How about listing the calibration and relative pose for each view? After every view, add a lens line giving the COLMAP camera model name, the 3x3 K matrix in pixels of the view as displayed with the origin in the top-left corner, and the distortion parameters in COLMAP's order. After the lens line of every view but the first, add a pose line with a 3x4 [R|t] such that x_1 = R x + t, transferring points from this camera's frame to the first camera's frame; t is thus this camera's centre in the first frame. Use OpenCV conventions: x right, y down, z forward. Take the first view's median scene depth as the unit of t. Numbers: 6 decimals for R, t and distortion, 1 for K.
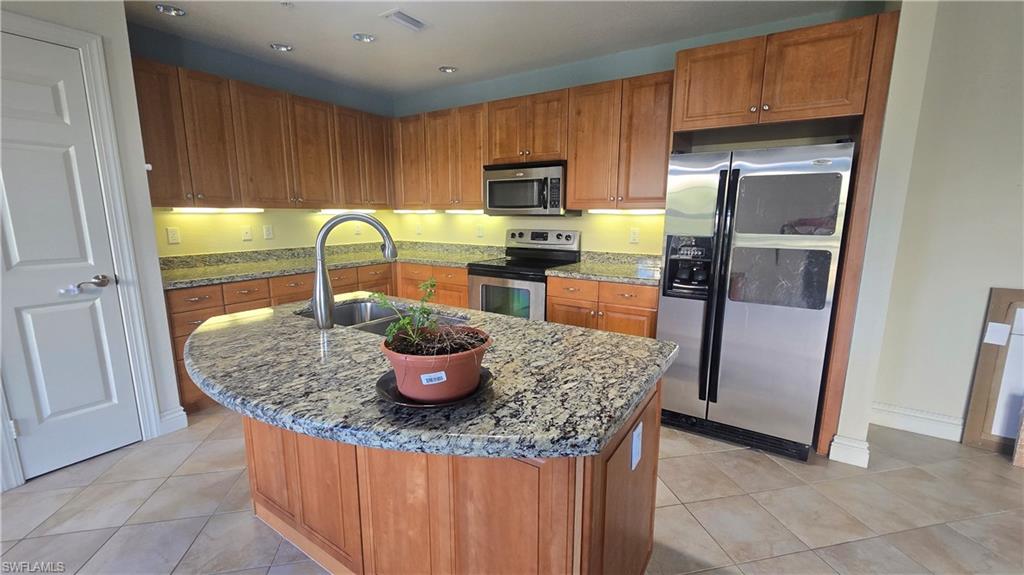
lens RADIAL K [[420.5, 0, 513.7], [0, 420.5, 288.1], [0, 0, 1]] dist [-0.002484, -0.000185]
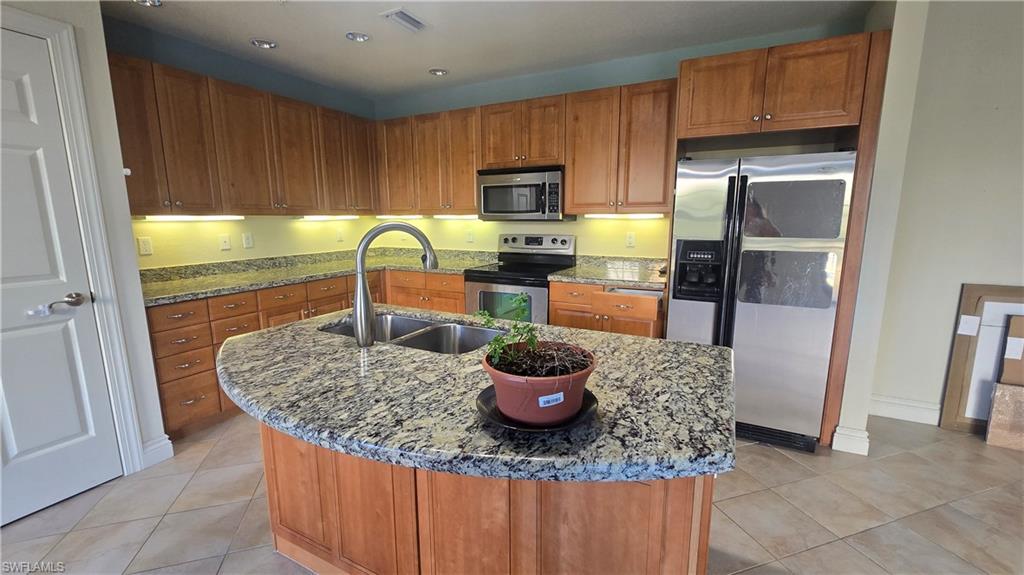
lens RADIAL K [[419.6, 0, 515.0], [0, 419.6, 288.0], [0, 0, 1]] dist [-0.004262, -0.000063]
pose [[0.994874, -0.024309, 0.098159, -0.135041], [0.024959, 0.999674, -0.005397, -0.012840], [-0.097996, 0.007819, 0.995156, 0.025122]]
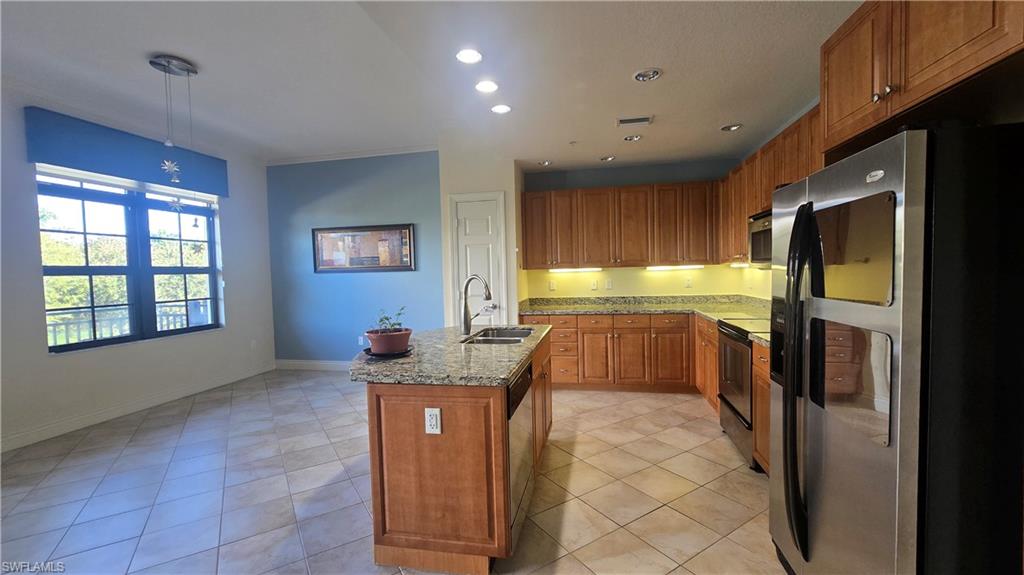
lens RADIAL K [[419.6, 0, 515.0], [0, 419.6, 288.0], [0, 0, 1]] dist [-0.004262, -0.000063]
pose [[0.365703, 0.023202, -0.930442, 0.928627], [-0.135482, 0.990368, -0.028554, -0.059997], [0.920818, 0.136500, 0.365324, 0.315109]]
